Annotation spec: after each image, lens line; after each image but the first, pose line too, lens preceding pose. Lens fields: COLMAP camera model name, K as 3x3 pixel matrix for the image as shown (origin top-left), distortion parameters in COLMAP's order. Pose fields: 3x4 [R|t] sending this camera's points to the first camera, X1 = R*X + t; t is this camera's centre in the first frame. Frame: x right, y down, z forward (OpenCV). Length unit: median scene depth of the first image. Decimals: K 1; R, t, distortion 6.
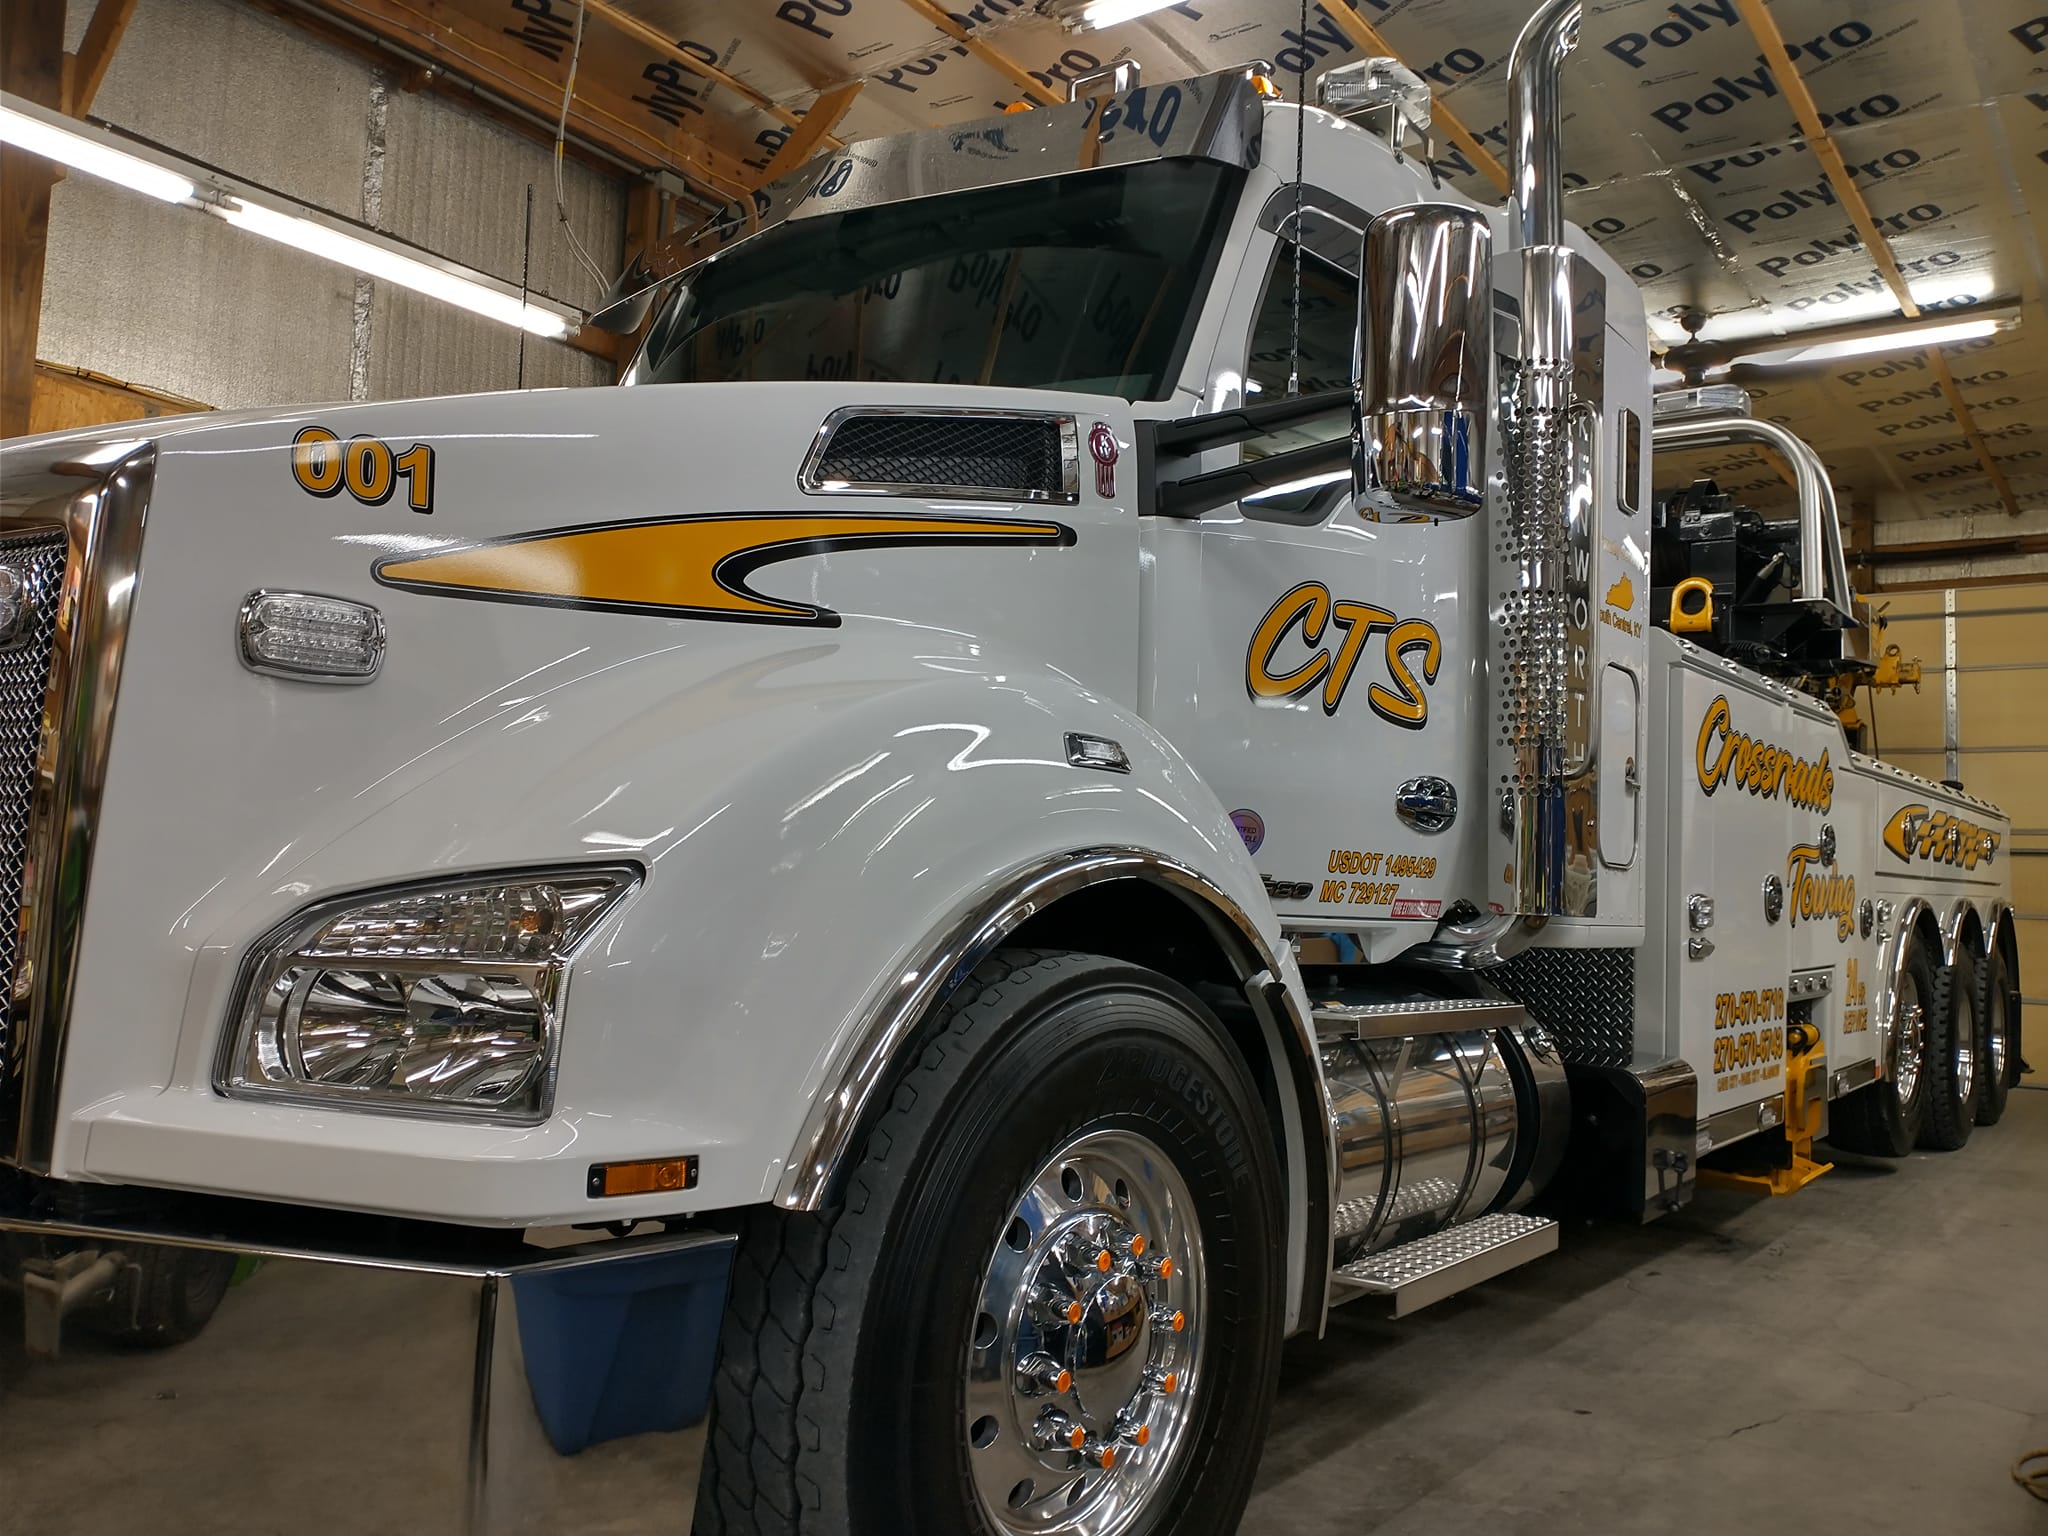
lens RADIAL K [[1500.8, 0, 1011.1], [0, 1500.8, 762.4], [0, 0, 1]] dist [0.031982, -0.008952]
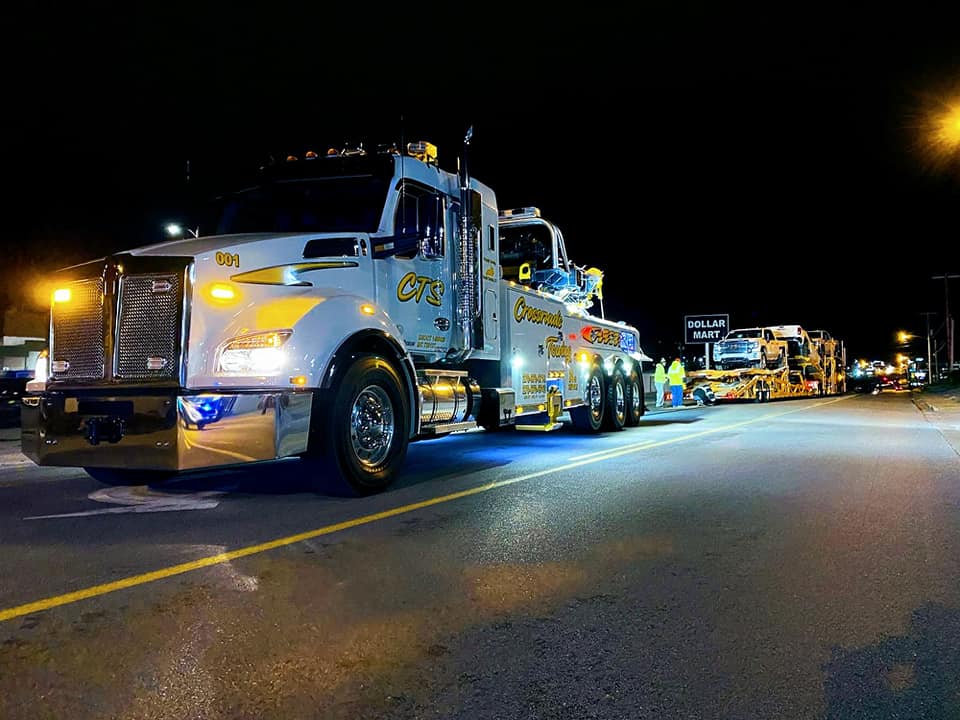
lens RADIAL K [[703.5, 0, 480.6], [0, 703.5, 364.6], [0, 0, 1]] dist [0.031982, -0.008952]
pose [[0.966824, -0.049468, 0.250608, -0.127639], [0.038951, 0.998147, 0.046758, 0.057560], [-0.252456, -0.035445, 0.966959, -1.008613]]
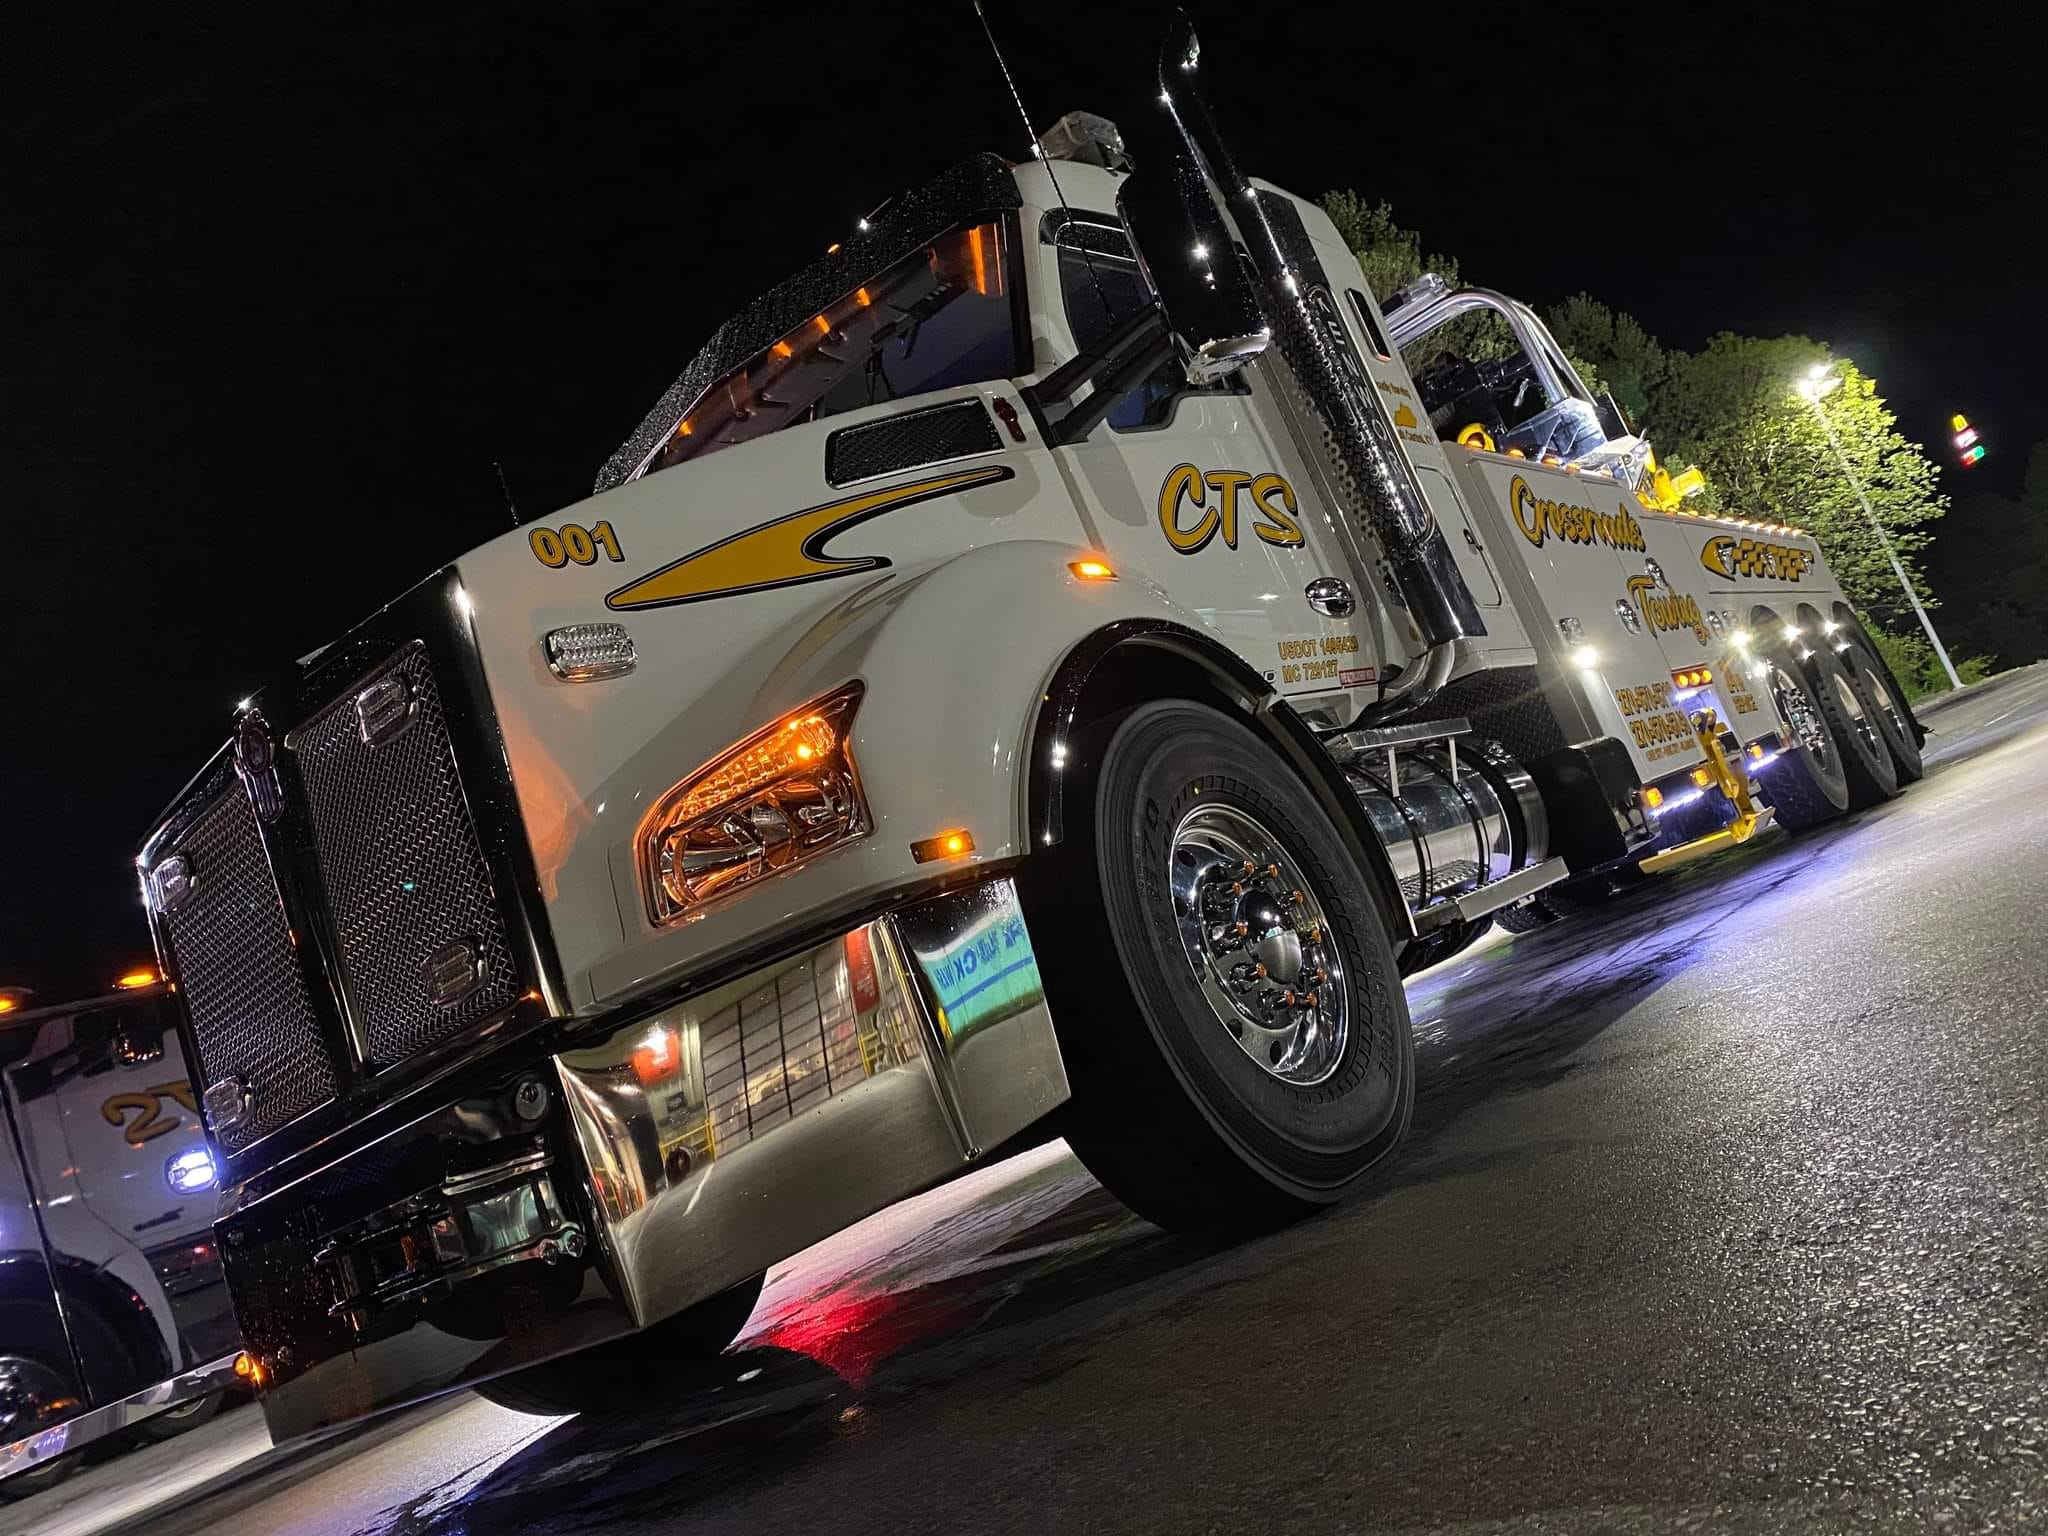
lens RADIAL K [[1500.8, 0, 1030.7], [0, 1500.8, 771.7], [0, 0, 1]] dist [0.031982, -0.008952]
pose [[0.917748, -0.389915, 0.075533, -0.130584], [0.396004, 0.912889, -0.099064, 0.207962], [-0.030327, 0.120827, 0.992210, -0.290449]]
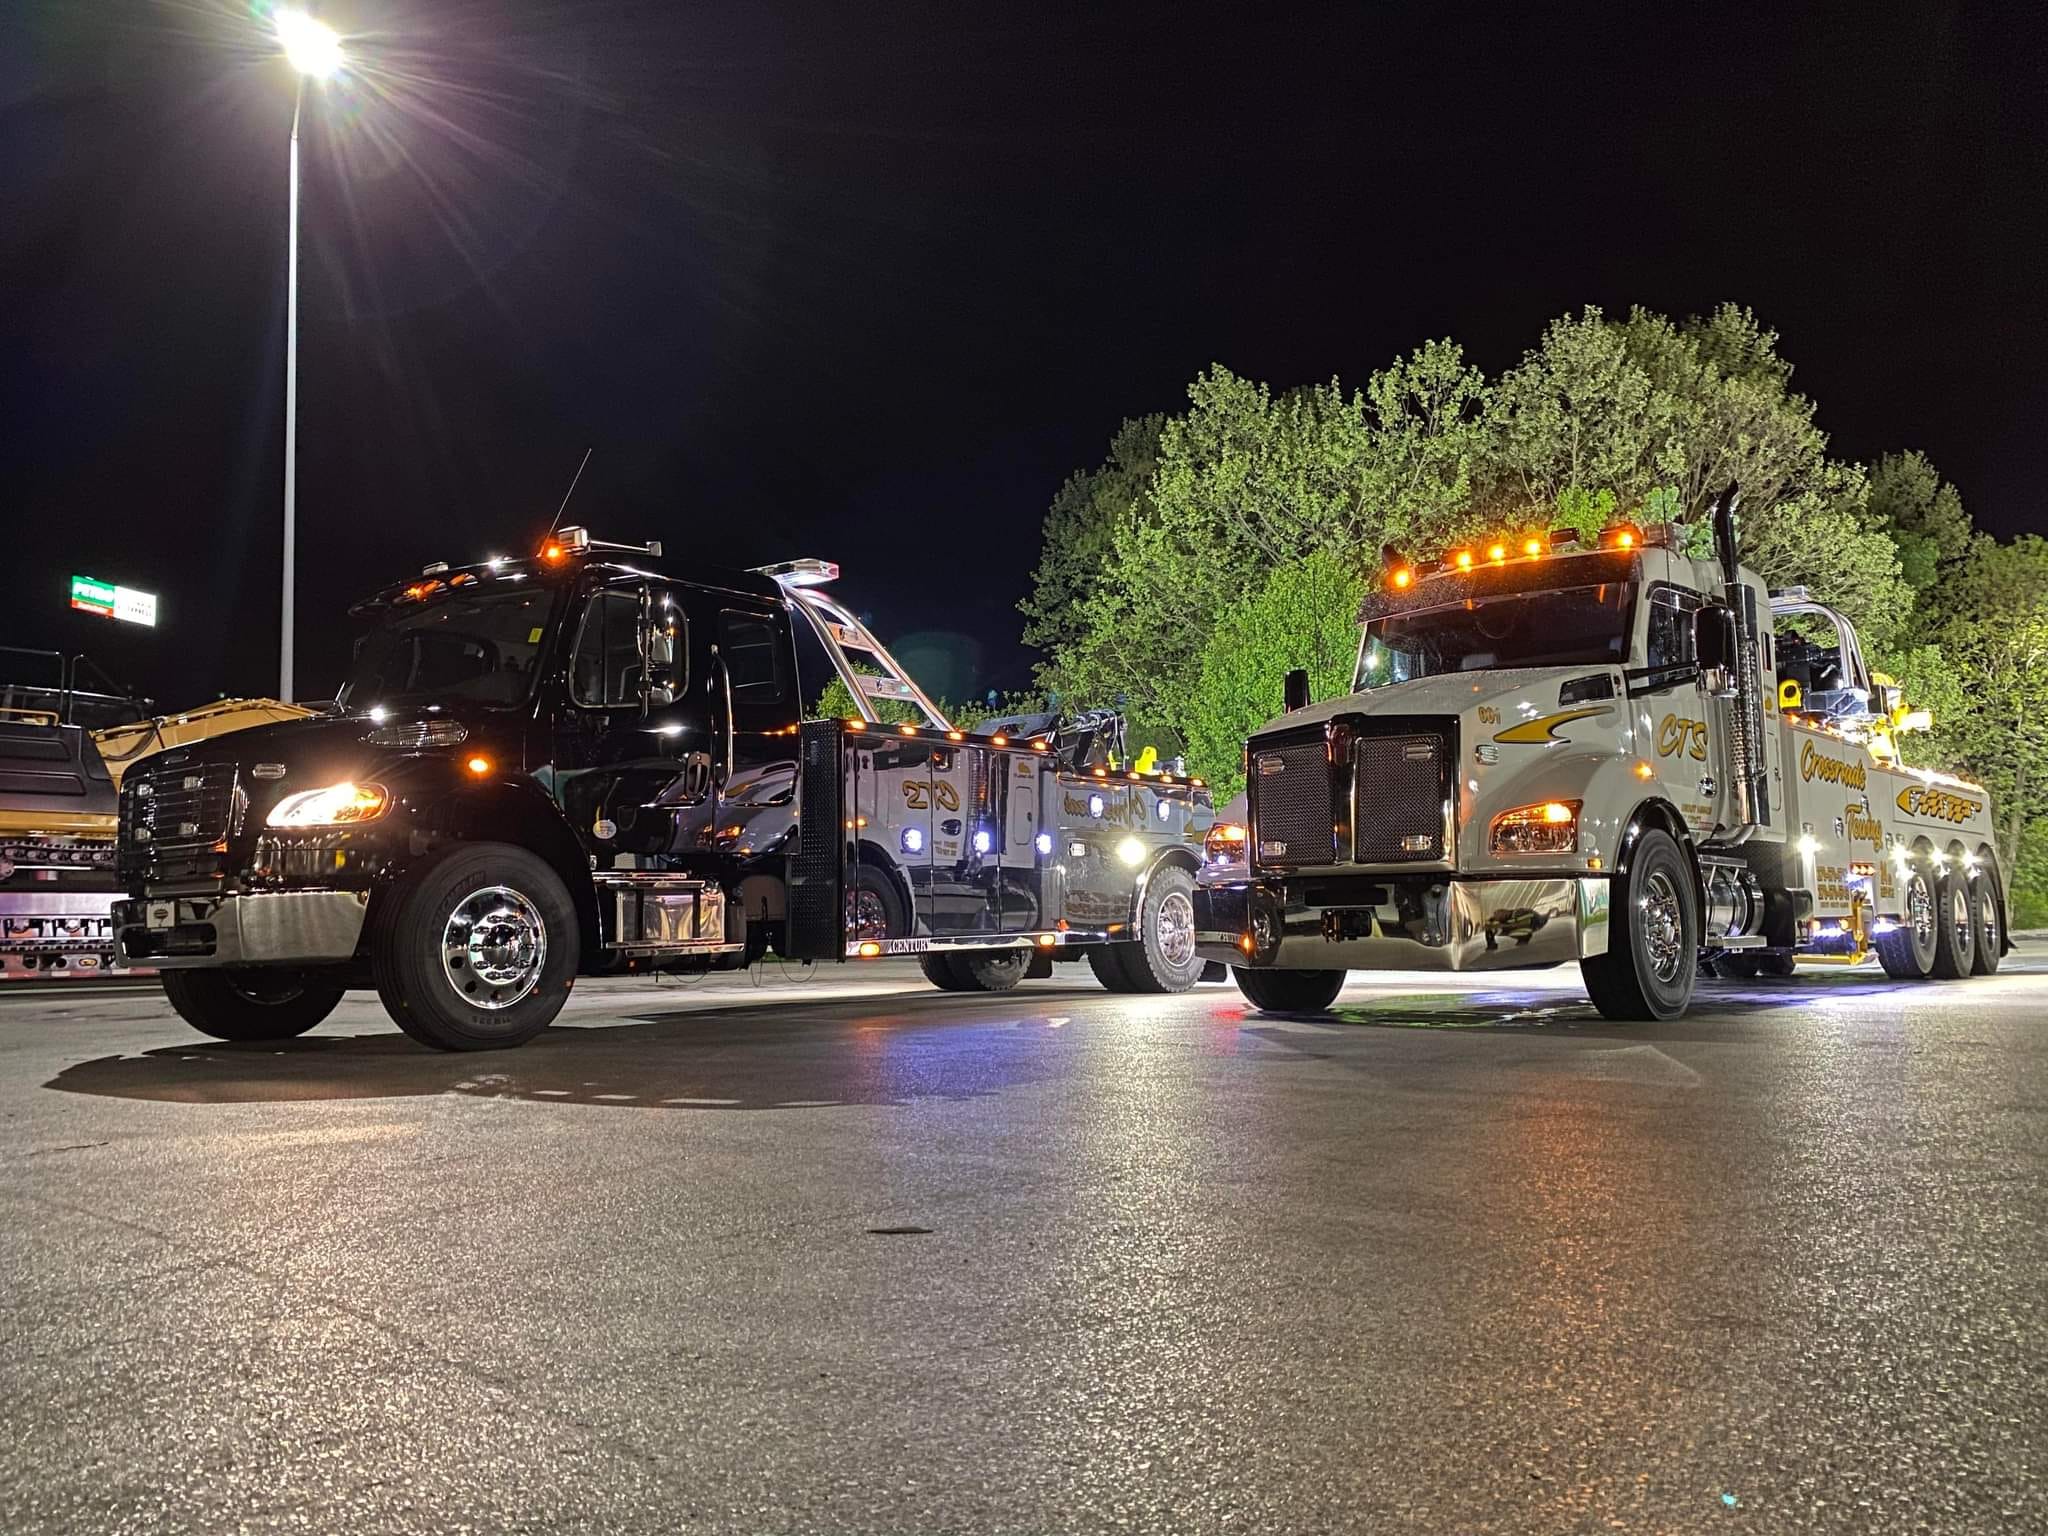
lens RADIAL K [[1707.2, 0, 1033.0], [0, 1707.2, 766.8], [0, 0, 1]] dist [0.067429, -0.005173]
pose [[0.998111, -0.057814, 0.020784, -1.129958], [0.058483, 0.997737, -0.033184, 0.023846], [-0.018819, 0.034336, 0.999233, -2.368782]]
